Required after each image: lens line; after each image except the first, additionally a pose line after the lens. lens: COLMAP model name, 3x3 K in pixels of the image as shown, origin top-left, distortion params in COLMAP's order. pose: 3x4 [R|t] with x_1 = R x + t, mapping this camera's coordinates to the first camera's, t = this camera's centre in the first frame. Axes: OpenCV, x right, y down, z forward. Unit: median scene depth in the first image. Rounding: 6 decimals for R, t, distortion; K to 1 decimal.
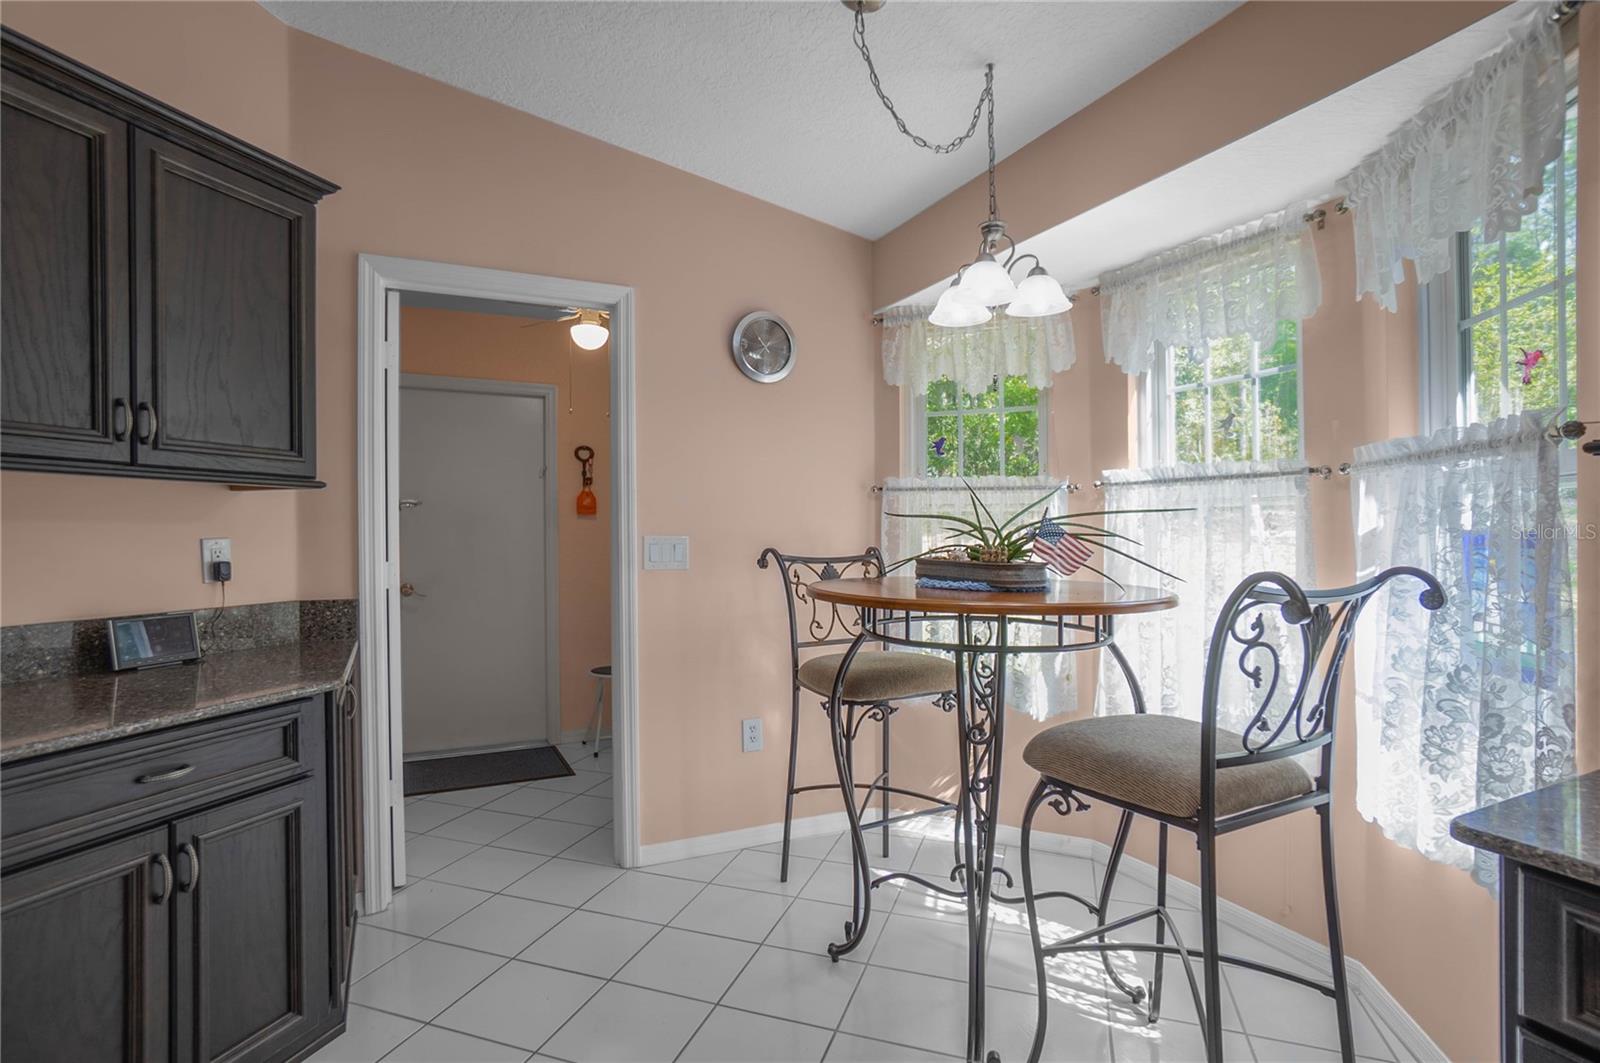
lens RADIAL K [[781.8, 0, 797.5], [0, 781.8, 535.3], [0, 0, 1]] dist [-0.058118, 0.030213]
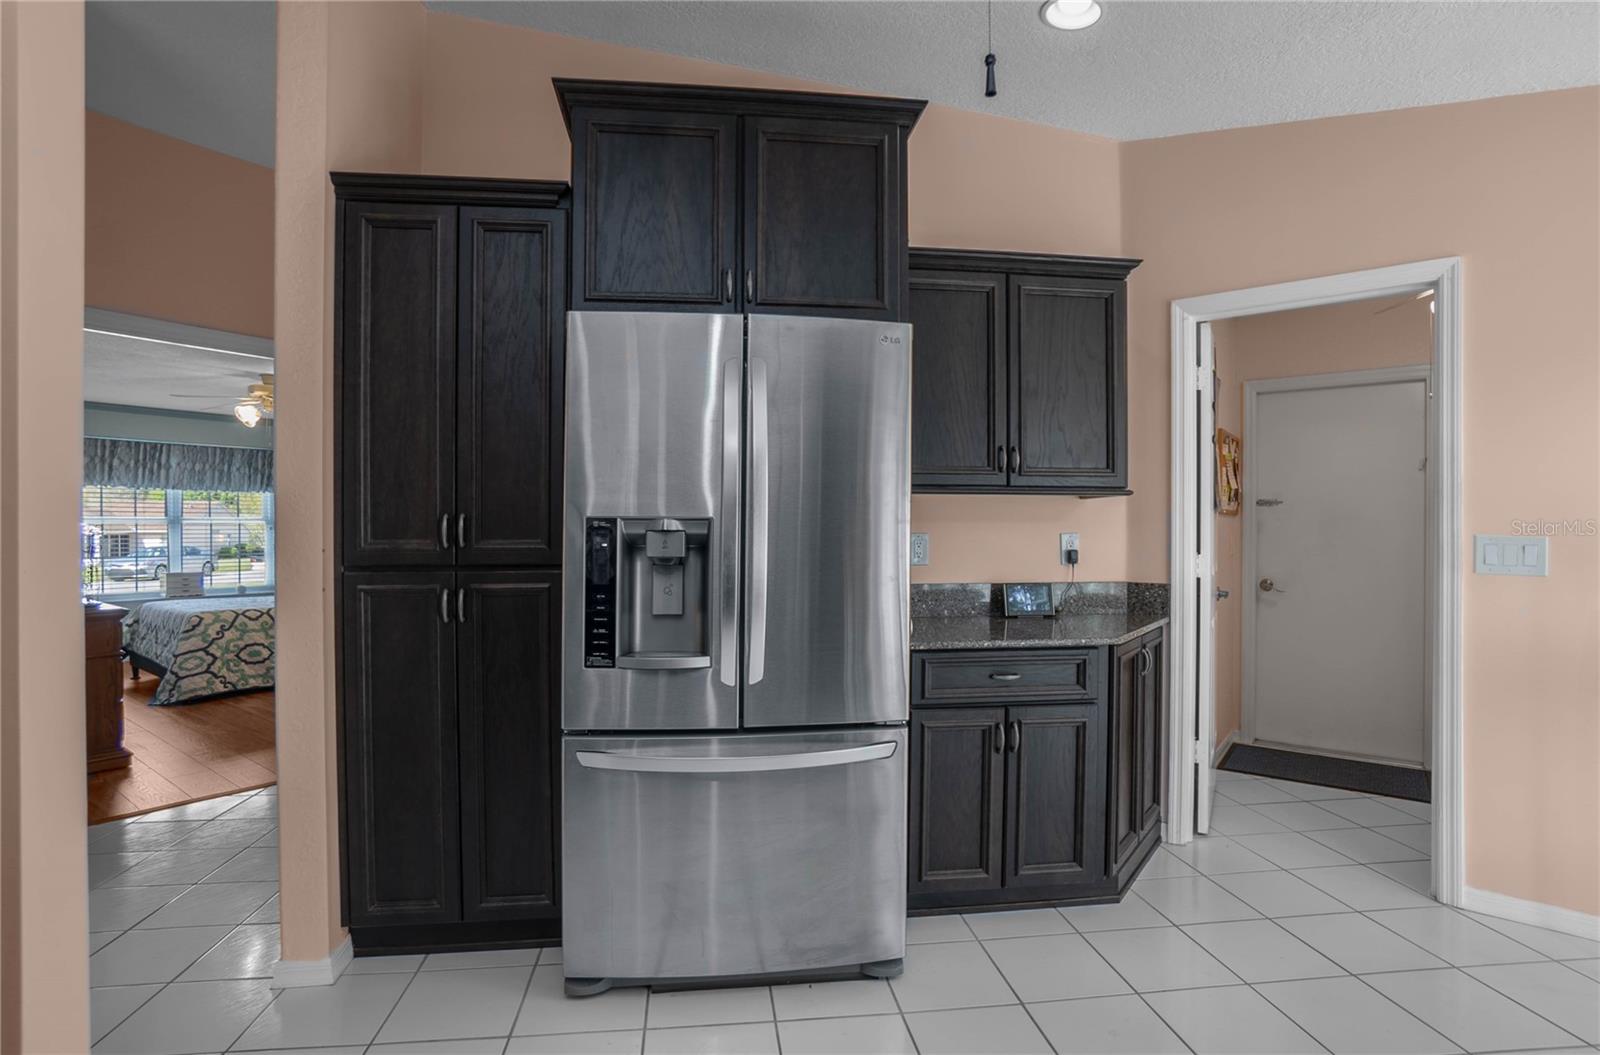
lens RADIAL K [[834.7, 0, 800.0], [0, 834.7, 527.5], [0, 0, 1]] dist [-0.000492, 0.000475]
pose [[0.442025, -0.001093, -0.897002, 0.439449], [-0.007091, 0.999964, -0.004712, 0.004419], [0.896975, 0.008443, 0.442001, -0.143287]]
